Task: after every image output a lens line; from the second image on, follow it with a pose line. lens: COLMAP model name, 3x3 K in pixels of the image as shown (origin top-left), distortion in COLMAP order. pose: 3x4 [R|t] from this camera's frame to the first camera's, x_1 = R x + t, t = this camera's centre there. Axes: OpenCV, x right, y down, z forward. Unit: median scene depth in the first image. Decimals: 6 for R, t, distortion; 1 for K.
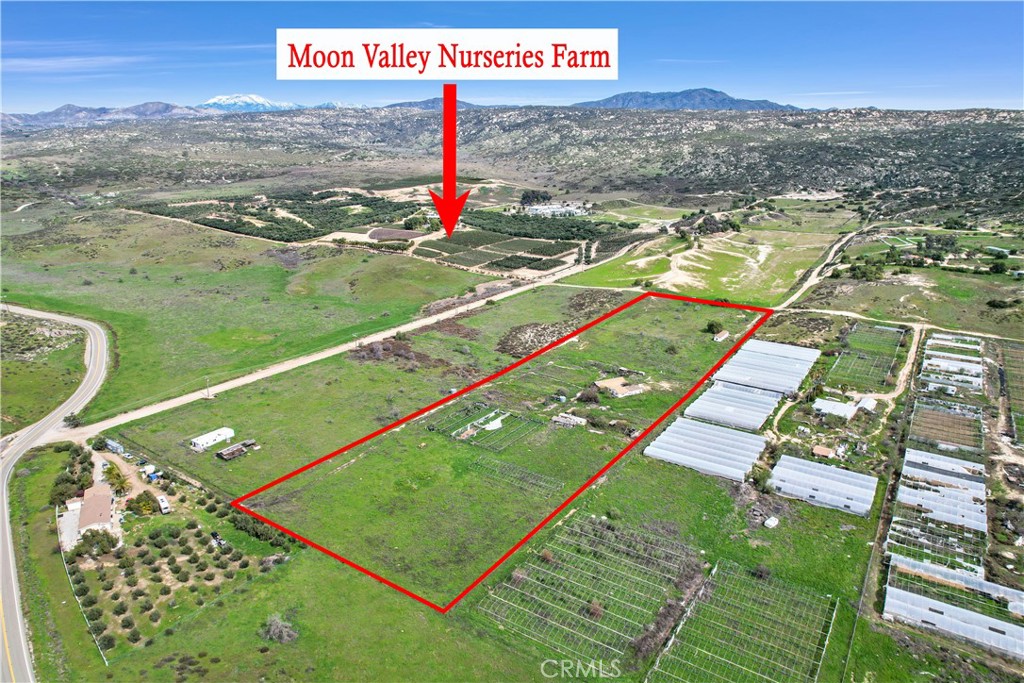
lens RADIAL K [[655.1, 0, 513.7], [0, 655.1, 344.2], [0, 0, 1]] dist [-0.083419, 0.075059]
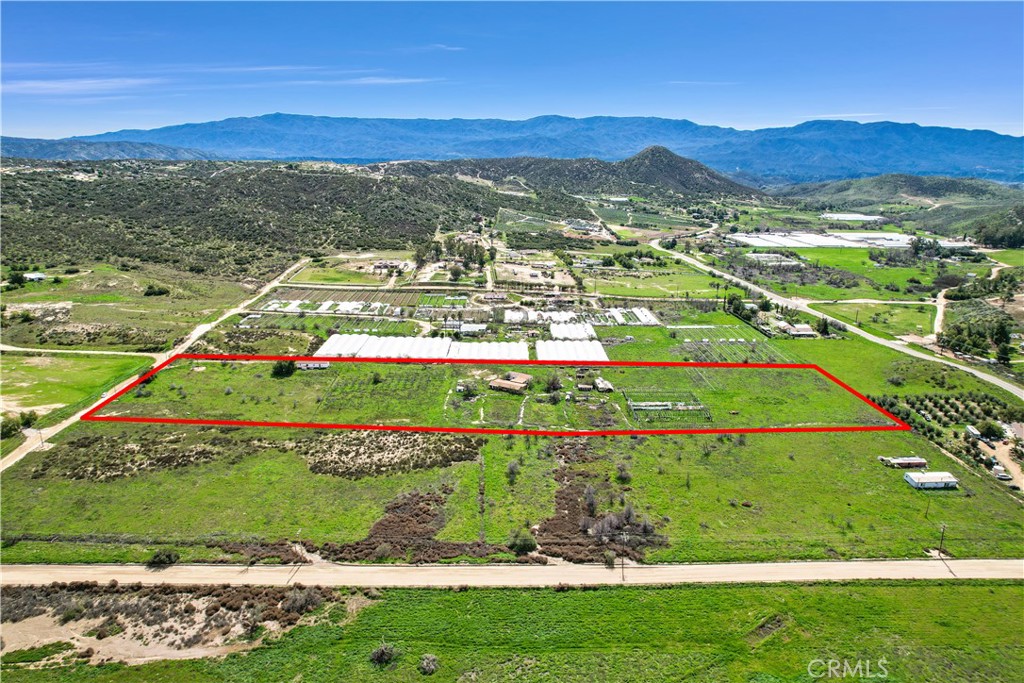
lens RADIAL K [[655.1, 0, 513.7], [0, 655.1, 344.2], [0, 0, 1]] dist [-0.083419, 0.075059]
pose [[-0.570109, -0.241551, 0.785257, -0.571414], [0.240470, 0.864882, 0.440629, -0.394222], [-0.785589, 0.440037, -0.434992, 1.273254]]
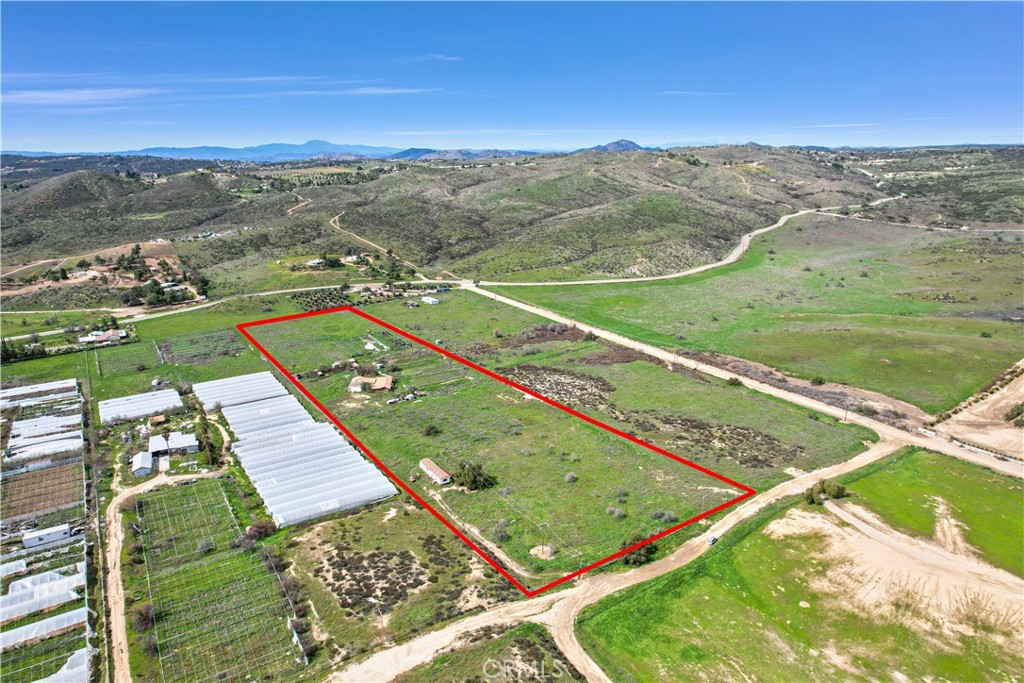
lens RADIAL K [[655.1, 0, 513.7], [0, 655.1, 344.2], [0, 0, 1]] dist [-0.083419, 0.075059]
pose [[-0.380409, 0.263929, -0.886358, 0.864645], [-0.274076, 0.883185, 0.380613, -0.394974], [0.883273, 0.387719, -0.263635, 1.292149]]
